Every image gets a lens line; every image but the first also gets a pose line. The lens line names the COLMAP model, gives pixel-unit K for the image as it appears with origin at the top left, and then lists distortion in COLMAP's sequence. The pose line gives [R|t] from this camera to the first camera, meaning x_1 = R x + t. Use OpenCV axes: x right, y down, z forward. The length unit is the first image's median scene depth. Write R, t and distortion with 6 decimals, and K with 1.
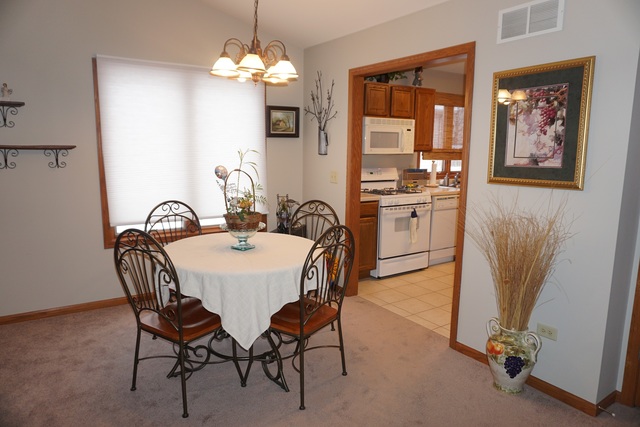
lens RADIAL K [[429.1, 0, 321.6], [0, 429.1, 215.3], [0, 0, 1]] dist [-0.029985, 0.005616]
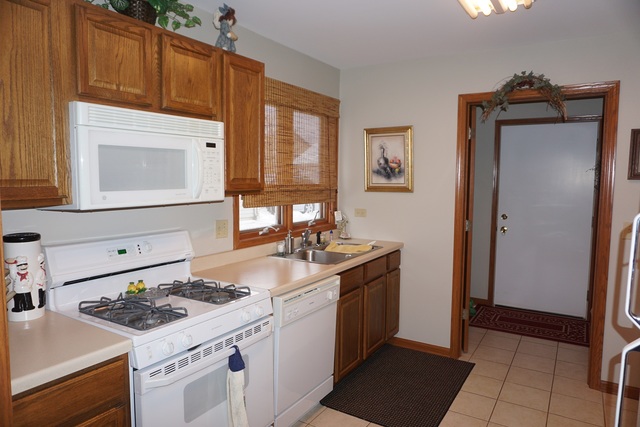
lens RADIAL K [[429.1, 0, 319.5], [0, 429.1, 212.9], [0, 0, 1]] dist [-0.029985, 0.005616]
pose [[0.910818, -0.044007, 0.410455, 0.130485], [0.071814, 0.996032, -0.052569, -0.106934], [-0.406513, 0.077357, 0.910364, 0.600928]]
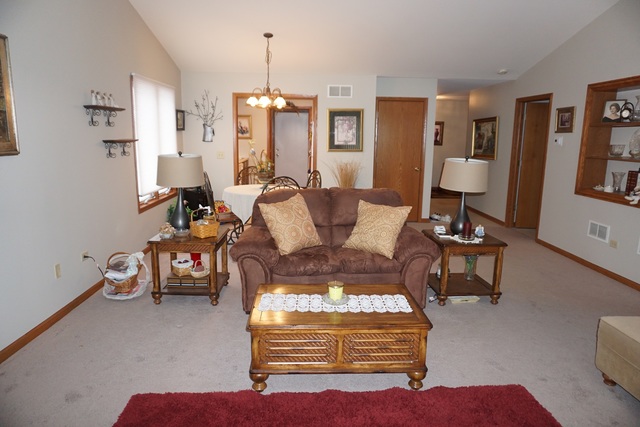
lens RADIAL K [[429.1, 0, 319.5], [0, 429.1, 212.0], [0, 0, 1]] dist [-0.029985, 0.005616]
pose [[0.524724, -0.158603, 0.836367, -1.058752], [0.126002, 0.986139, 0.107953, -0.002514], [-0.841896, 0.048738, 0.537435, -0.178133]]
